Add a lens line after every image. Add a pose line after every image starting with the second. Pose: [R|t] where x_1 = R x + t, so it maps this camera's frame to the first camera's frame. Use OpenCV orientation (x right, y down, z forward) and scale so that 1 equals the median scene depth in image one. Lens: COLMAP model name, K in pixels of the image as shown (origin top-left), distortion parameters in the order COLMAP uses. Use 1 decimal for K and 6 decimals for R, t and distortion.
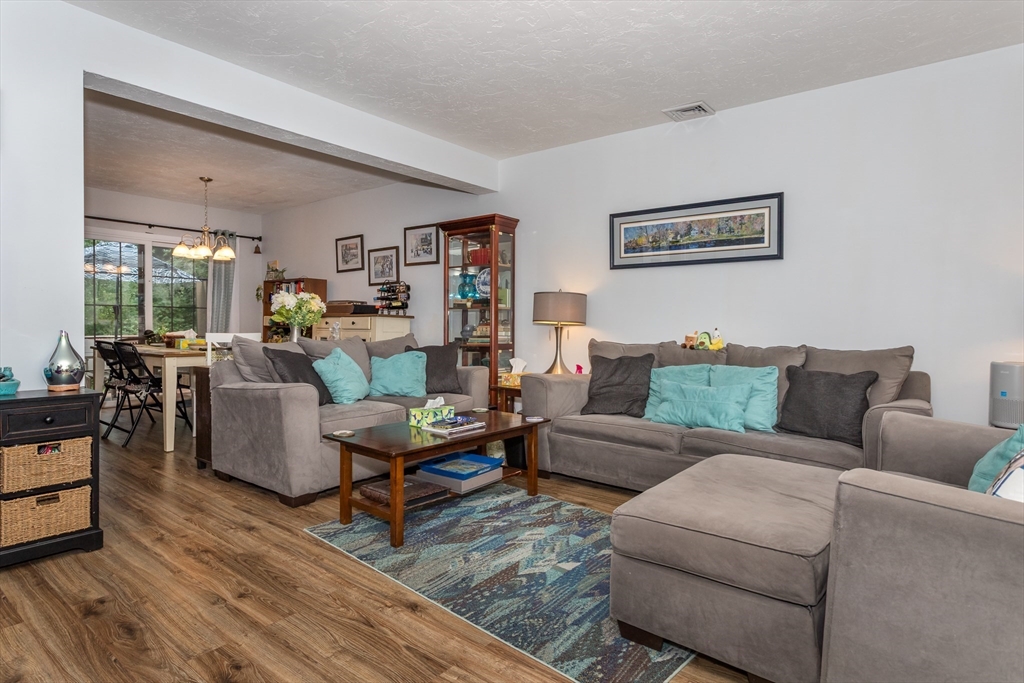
lens RADIAL K [[568.3, 0, 501.3], [0, 568.3, 334.5], [0, 0, 1]] dist [-0.002289, 0.002303]
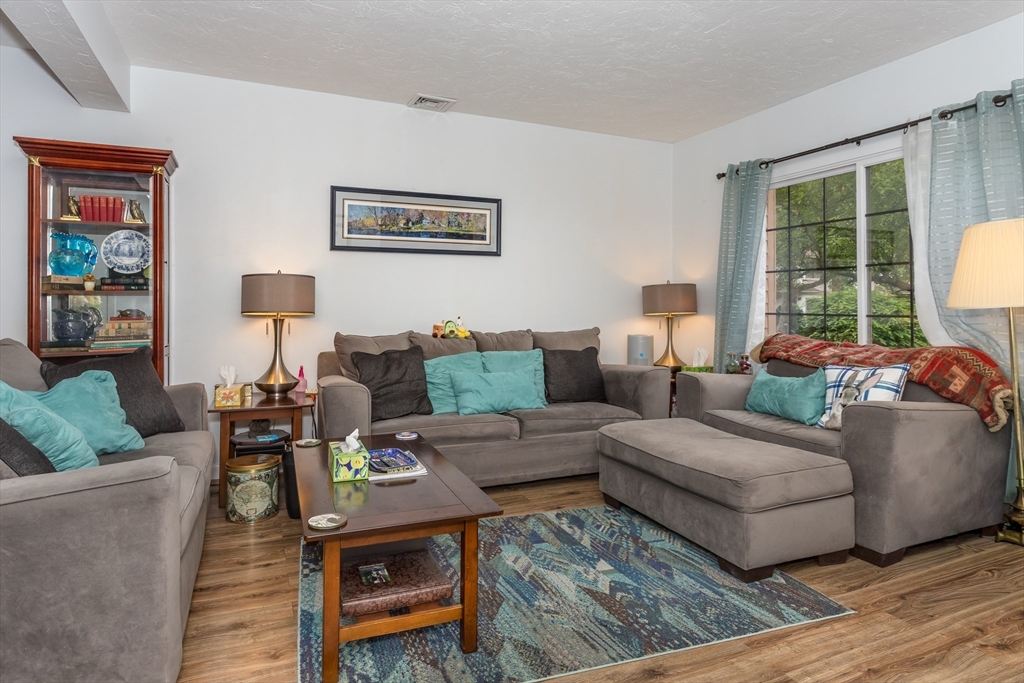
lens RADIAL K [[585.8, 0, 509.8], [0, 585.8, 290.6], [0, 0, 1]] dist [0.000921, 0.000813]
pose [[0.454038, 0.013420, 0.890881, -0.564103], [0.021548, 0.999429, -0.026037, -0.030080], [-0.890722, 0.031019, 0.453490, 0.438142]]
